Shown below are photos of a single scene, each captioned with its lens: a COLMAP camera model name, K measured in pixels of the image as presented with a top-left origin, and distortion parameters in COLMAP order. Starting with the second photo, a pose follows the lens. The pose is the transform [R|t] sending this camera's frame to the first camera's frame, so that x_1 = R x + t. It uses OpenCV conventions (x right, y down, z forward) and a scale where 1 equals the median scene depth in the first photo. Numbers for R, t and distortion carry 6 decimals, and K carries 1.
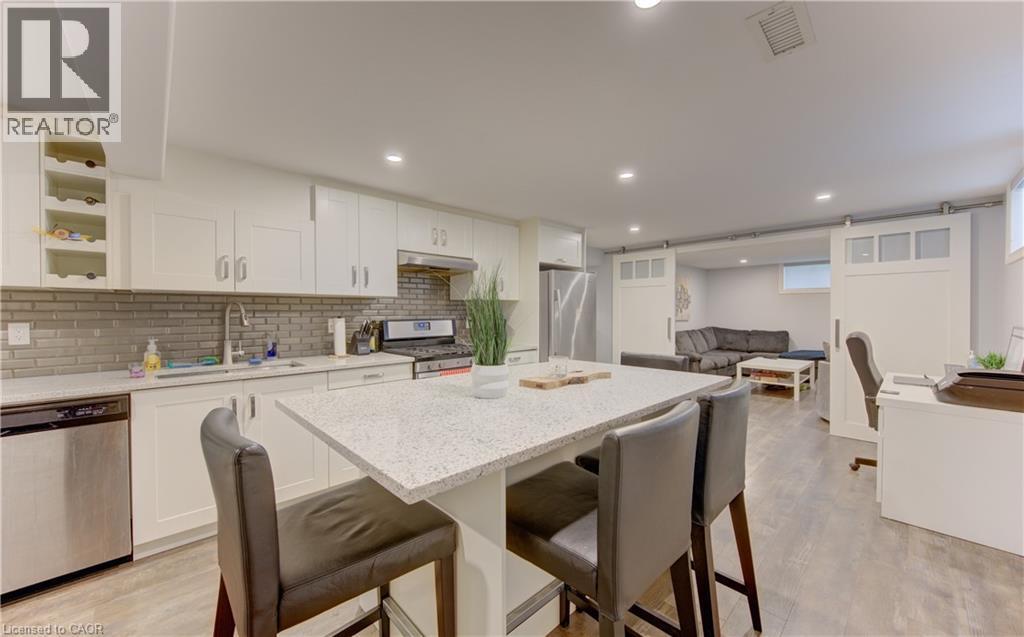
lens RADIAL K [[380.0, 0, 510.5], [0, 380.0, 311.8], [0, 0, 1]] dist [-0.000782, -0.000194]
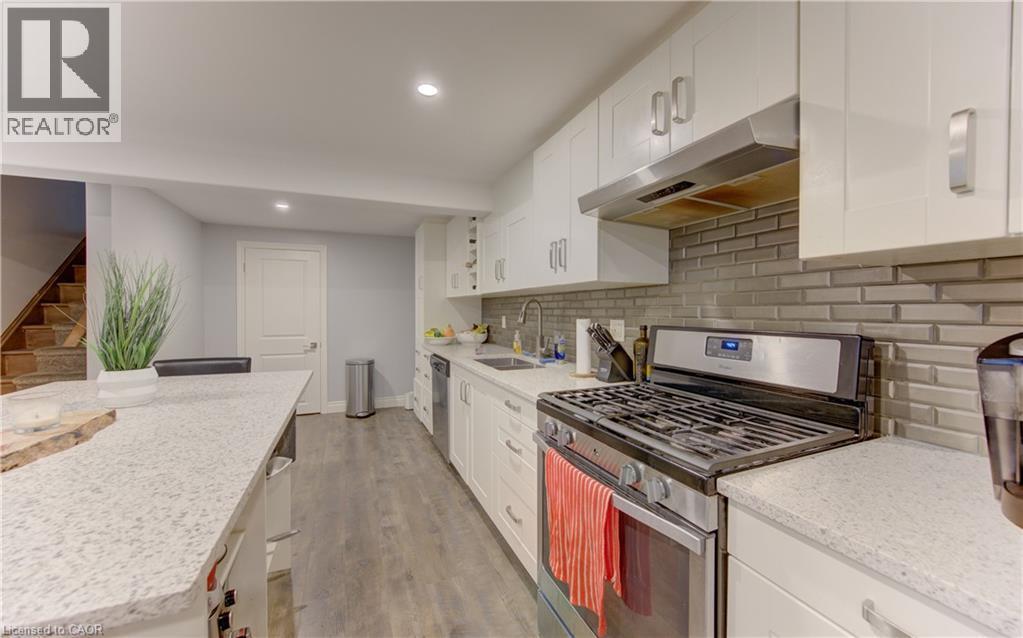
lens RADIAL K [[379.7, 0, 510.0], [0, 379.7, 312.3], [0, 0, 1]] dist [-0.000782, -0.000194]
pose [[-0.353796, 0.011425, -0.935253, 0.228190], [0.005465, 0.999934, 0.010148, -0.003209], [0.935307, -0.001521, -0.353835, 1.066582]]
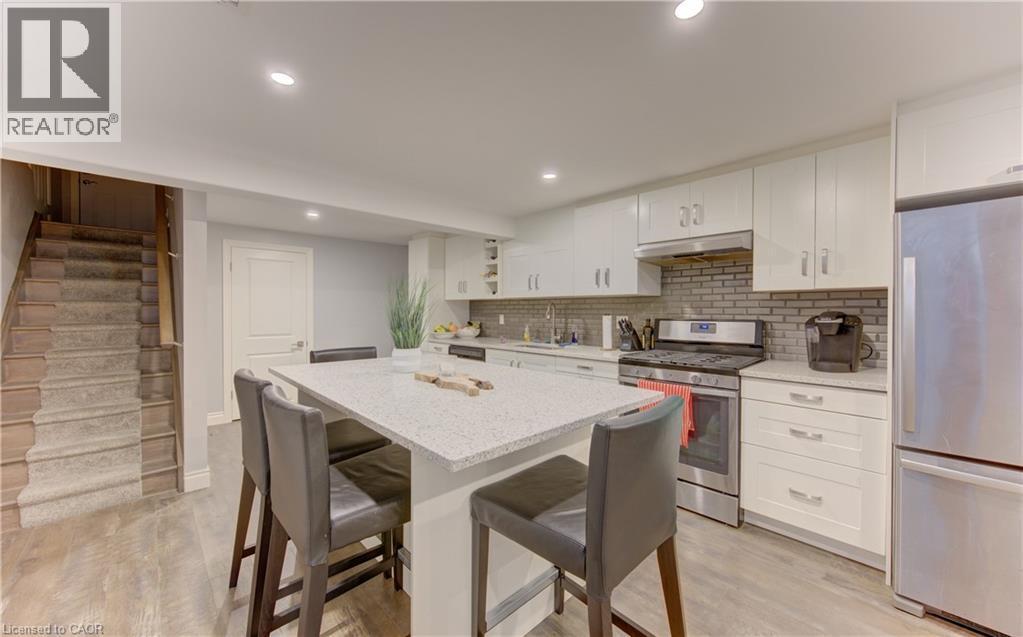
lens RADIAL K [[379.7, 0, 510.0], [0, 379.7, 311.8], [0, 0, 1]] dist [-0.000782, -0.000194]
pose [[0.000827, 0.008097, -0.999967, 0.652258], [0.002070, 0.999965, 0.008098, -0.004507], [0.999998, -0.002077, 0.000811, 0.675578]]
